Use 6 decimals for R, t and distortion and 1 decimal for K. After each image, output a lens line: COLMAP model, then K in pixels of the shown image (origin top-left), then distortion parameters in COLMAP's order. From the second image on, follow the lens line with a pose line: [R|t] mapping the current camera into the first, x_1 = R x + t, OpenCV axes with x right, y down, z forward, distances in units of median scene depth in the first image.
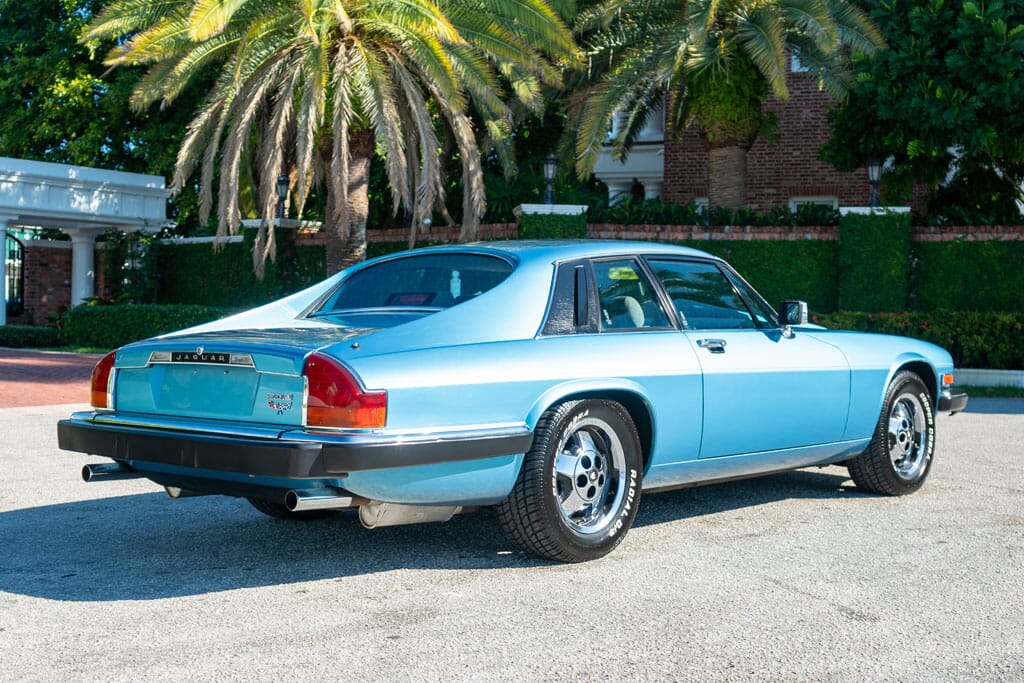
lens RADIAL K [[1267.0, 0, 512.0], [0, 1267.0, 341.5], [0, 0, 1]] dist [-0.010842, -0.010839]
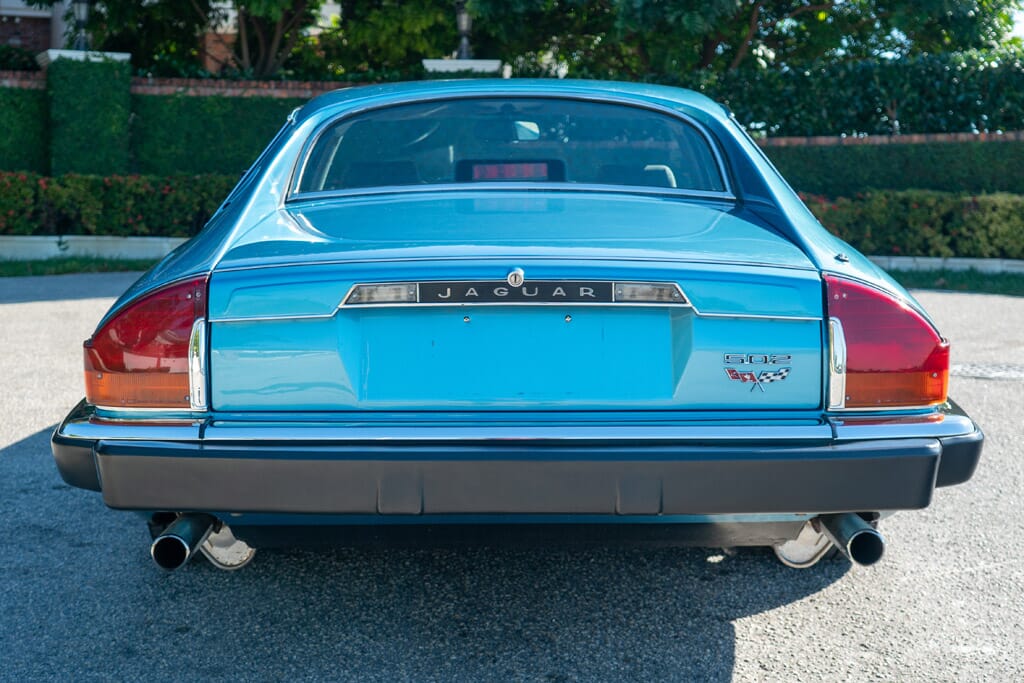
lens RADIAL K [[1359.6, 0, 512.0], [0, 1359.6, 341.5], [0, 0, 1]] dist [0.011532, 0.006225]
pose [[0.763172, -0.081262, 0.641065, -0.102931], [0.016474, 0.994186, 0.106412, -0.004451], [-0.645985, -0.070649, 0.760074, 0.099276]]
